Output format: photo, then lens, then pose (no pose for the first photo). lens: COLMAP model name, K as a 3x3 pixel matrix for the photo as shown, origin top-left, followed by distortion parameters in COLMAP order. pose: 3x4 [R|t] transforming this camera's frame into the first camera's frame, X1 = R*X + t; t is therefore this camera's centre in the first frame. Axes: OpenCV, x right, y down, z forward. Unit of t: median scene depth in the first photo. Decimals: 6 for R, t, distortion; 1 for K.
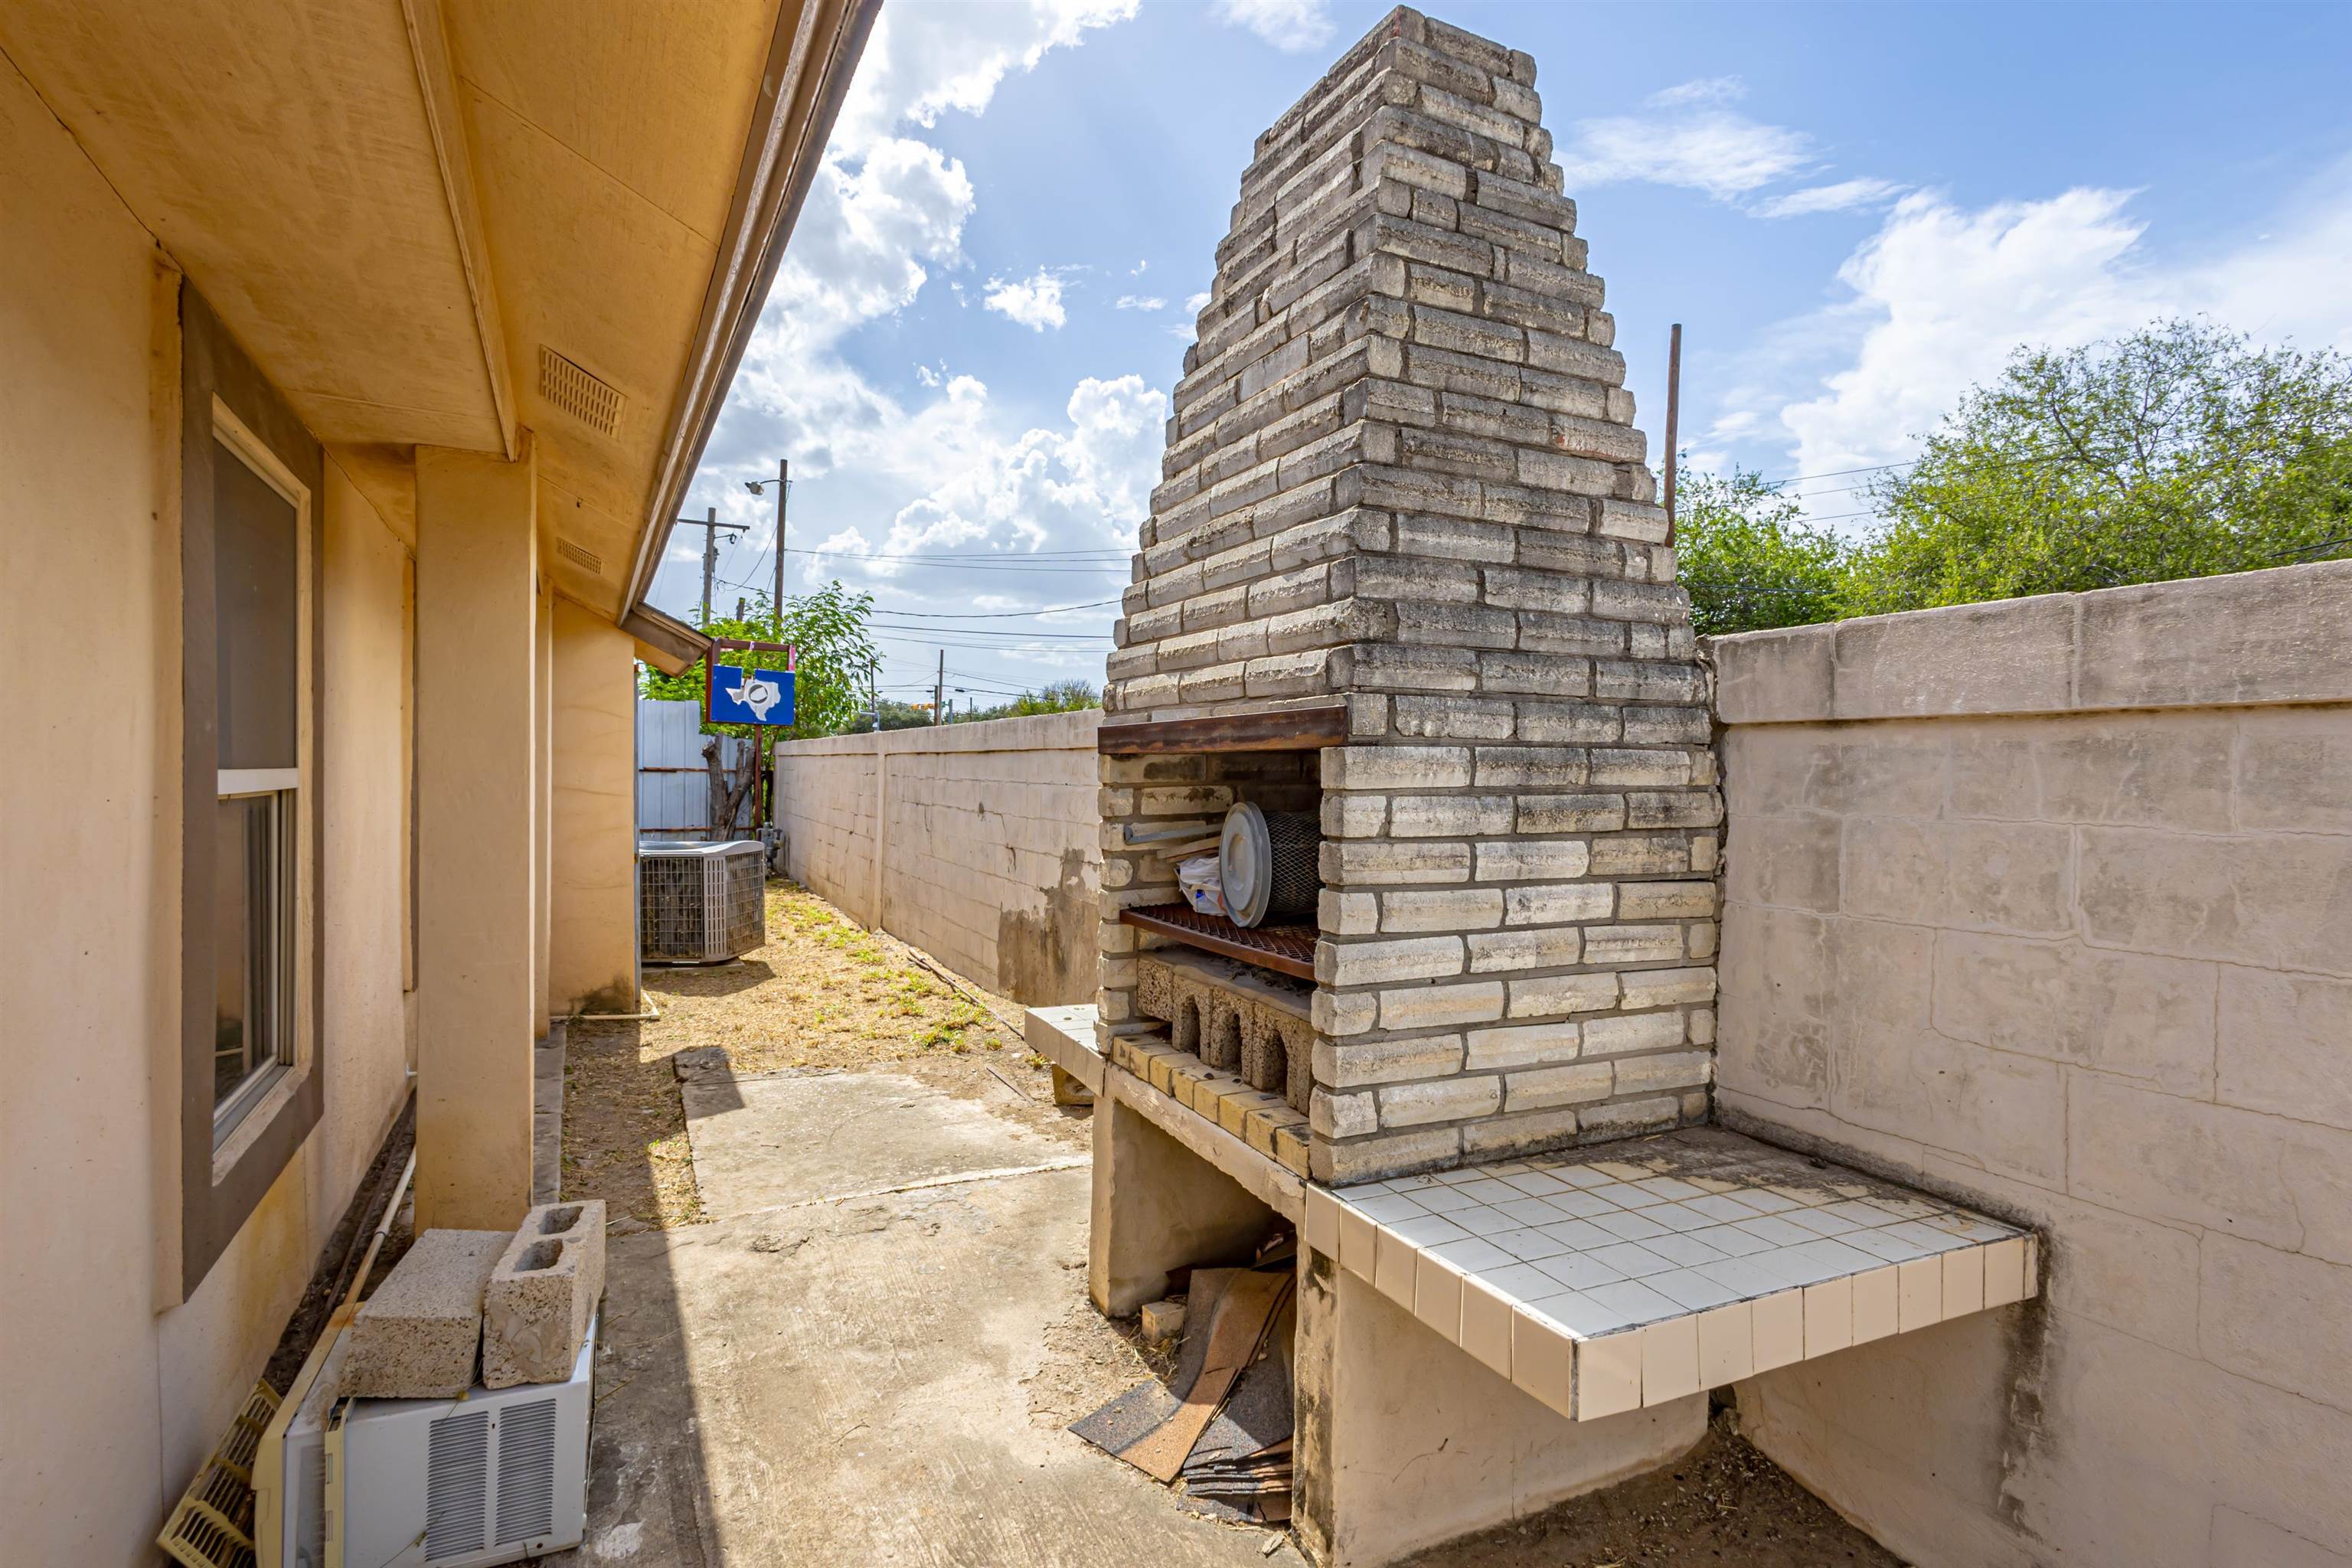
lens RADIAL K [[1095.7, 0, 1161.5], [0, 1095.7, 786.3], [0, 0, 1]] dist [0.014242, -0.001136]
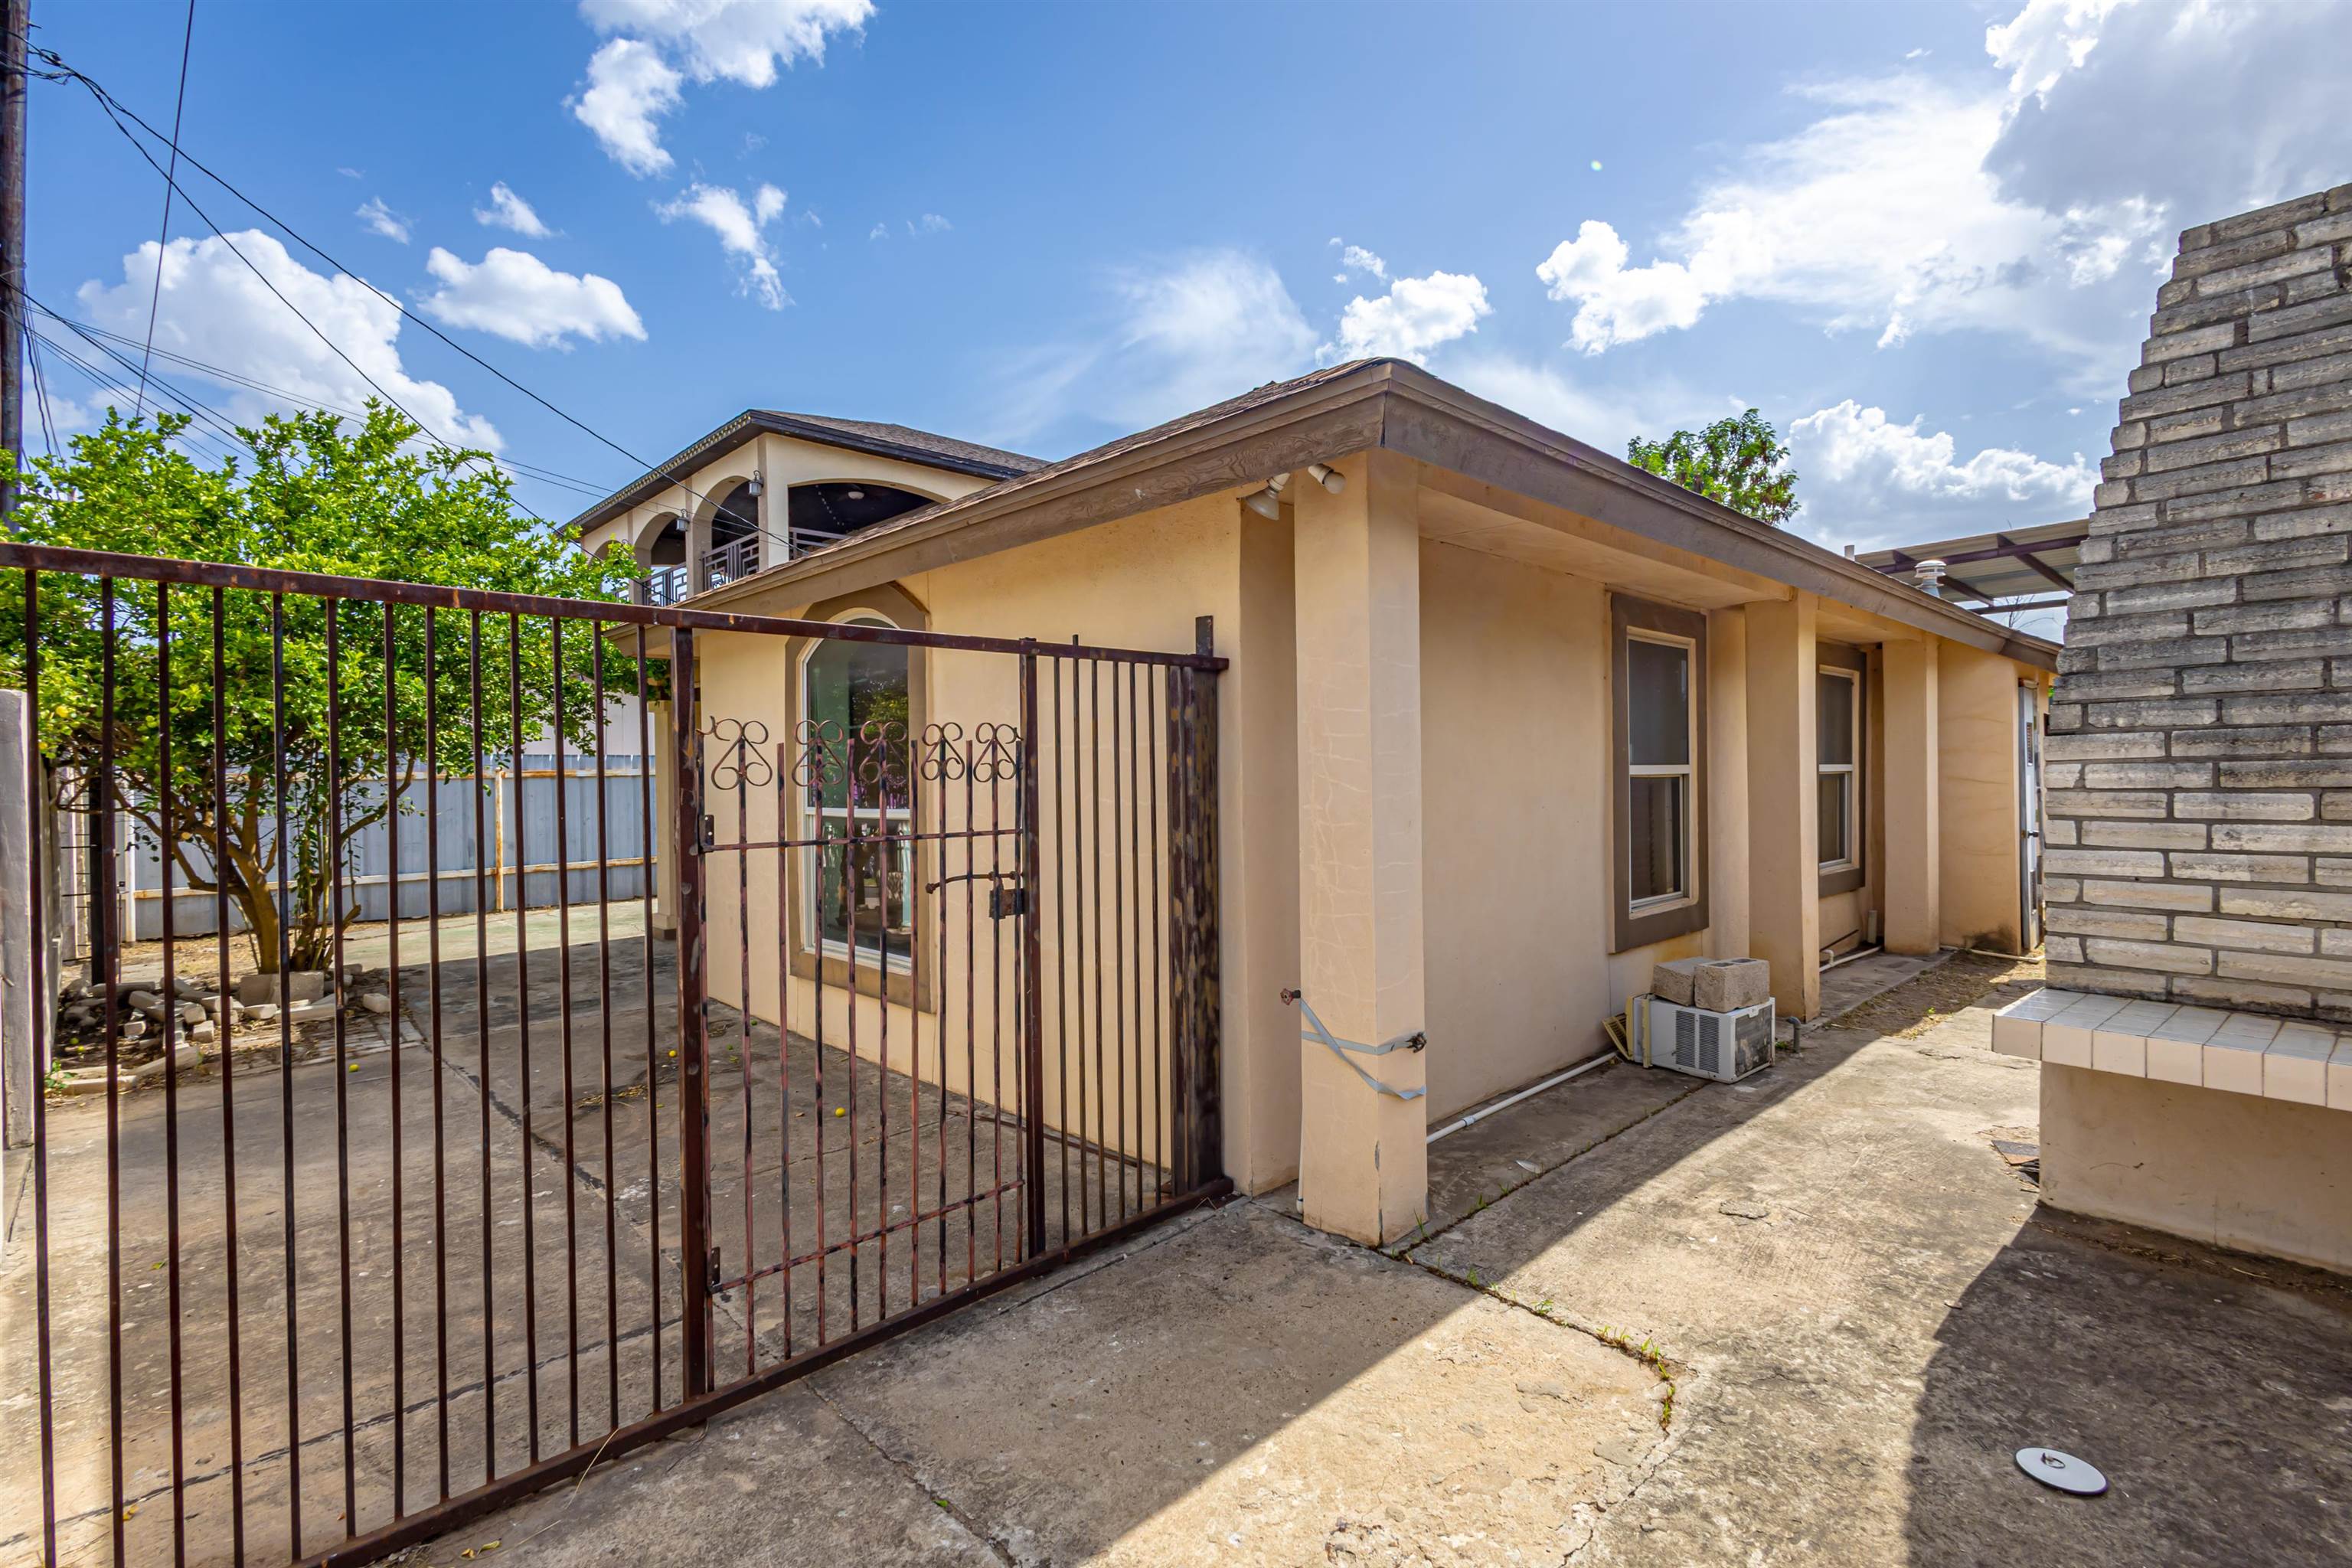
lens RADIAL K [[1095.7, 0, 1172.7], [0, 1095.7, 776.9], [0, 0, 1]] dist [0.014242, -0.001136]
pose [[0.266943, -0.012764, -0.963628, 1.406137], [0.004060, 0.999918, -0.012120, 0.041751], [0.963704, -0.000677, 0.266973, -0.773077]]
